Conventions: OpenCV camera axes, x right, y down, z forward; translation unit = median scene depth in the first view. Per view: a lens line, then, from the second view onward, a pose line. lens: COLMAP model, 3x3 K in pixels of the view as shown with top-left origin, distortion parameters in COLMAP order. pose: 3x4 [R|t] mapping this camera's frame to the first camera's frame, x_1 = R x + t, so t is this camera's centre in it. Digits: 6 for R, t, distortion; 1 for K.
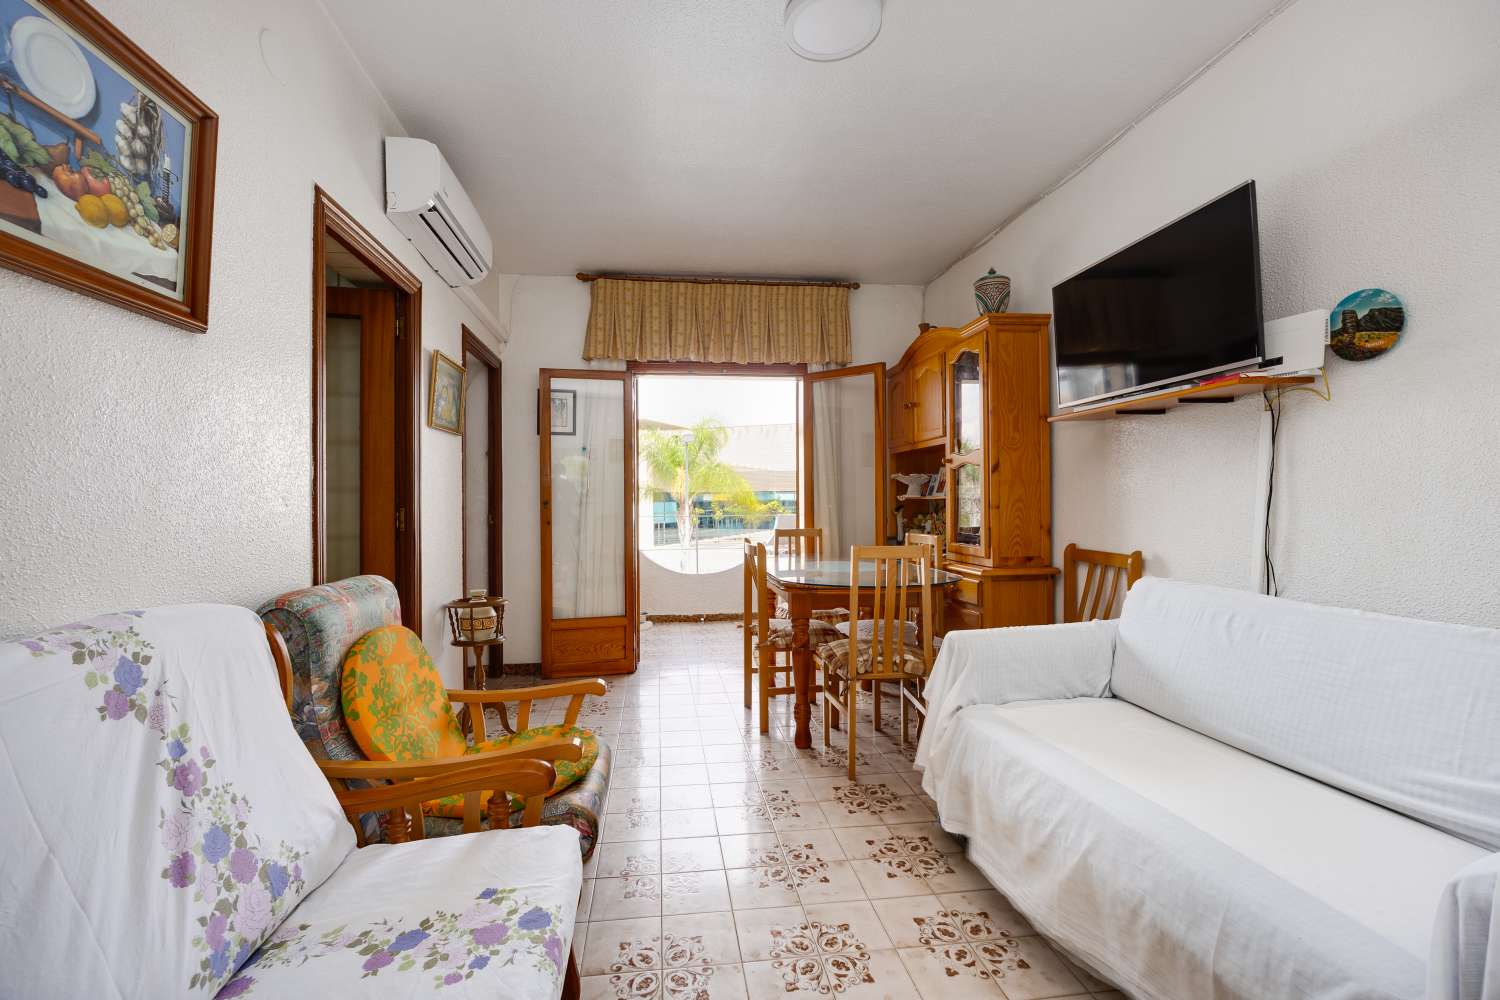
lens RADIAL K [[614.9, 0, 731.0], [0, 614.9, 496.1], [0, 0, 1]] dist [-0.006490, 0.001094]
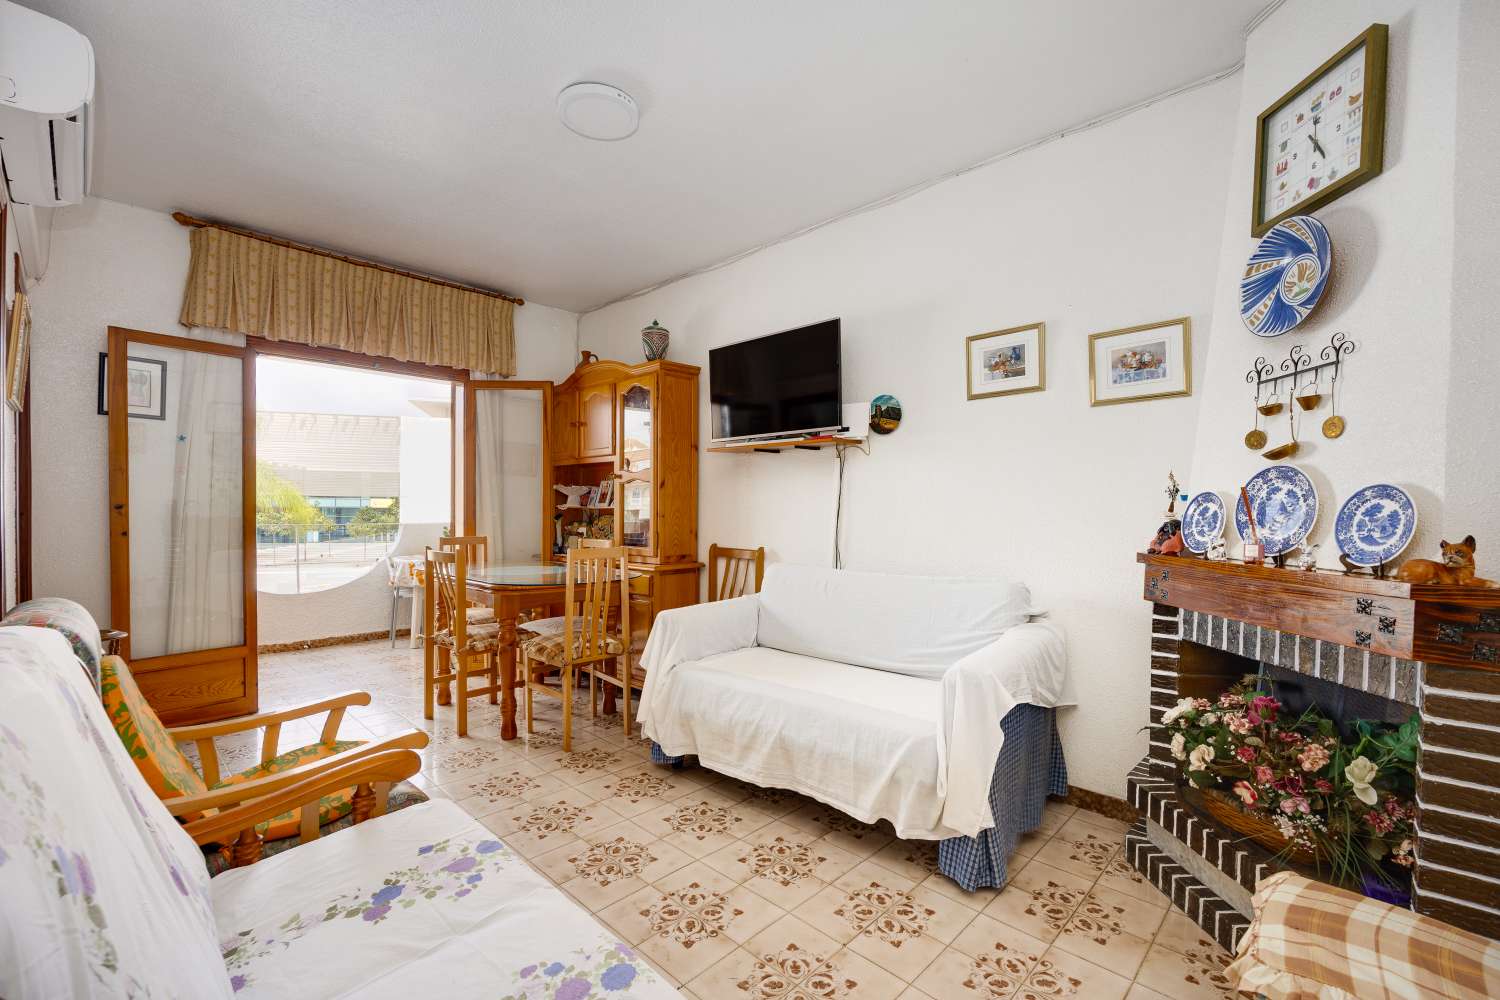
lens RADIAL K [[641.0, 0, 736.7], [0, 641.0, 515.1], [0, 0, 1]] dist [-0.007475, 0.000275]
pose [[0.777940, 0.006365, 0.628306, -0.308796], [-0.016133, 0.999821, 0.009845, 0.001439], [-0.628131, -0.017795, 0.777904, -0.123993]]
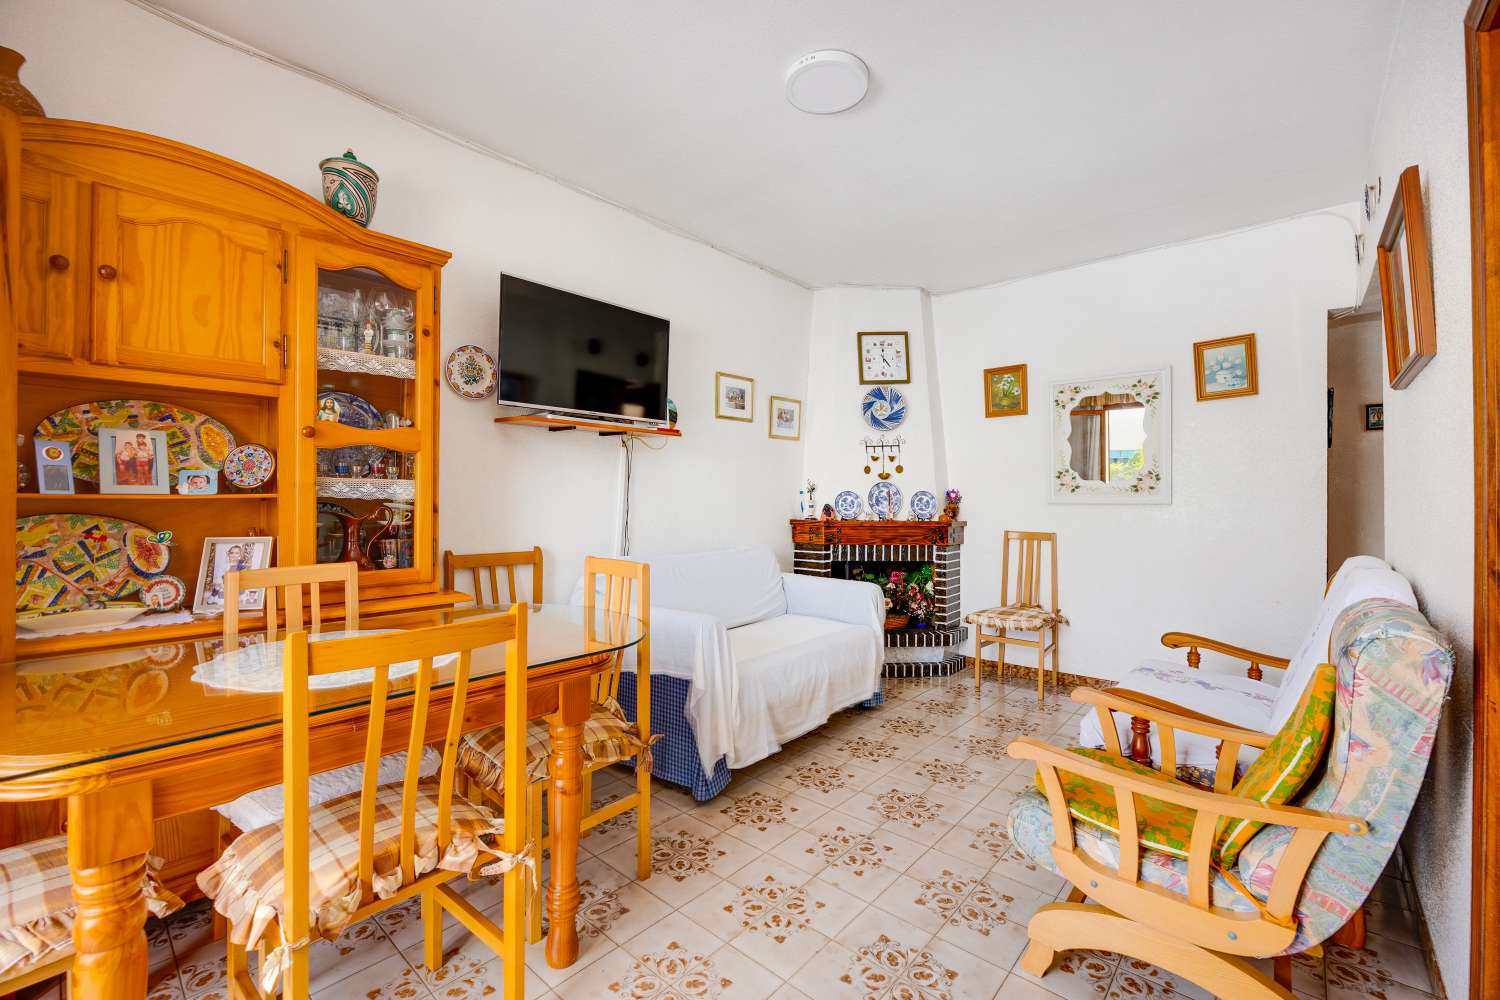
lens RADIAL K [[614.9, 0, 776.1], [0, 614.9, 490.2], [0, 0, 1]] dist [-0.006490, 0.001094]
pose [[-0.678427, 0.014439, 0.734526, -0.456361], [-0.004587, 0.999704, -0.023888, 0.010247], [-0.734653, -0.019575, -0.678160, 1.376467]]
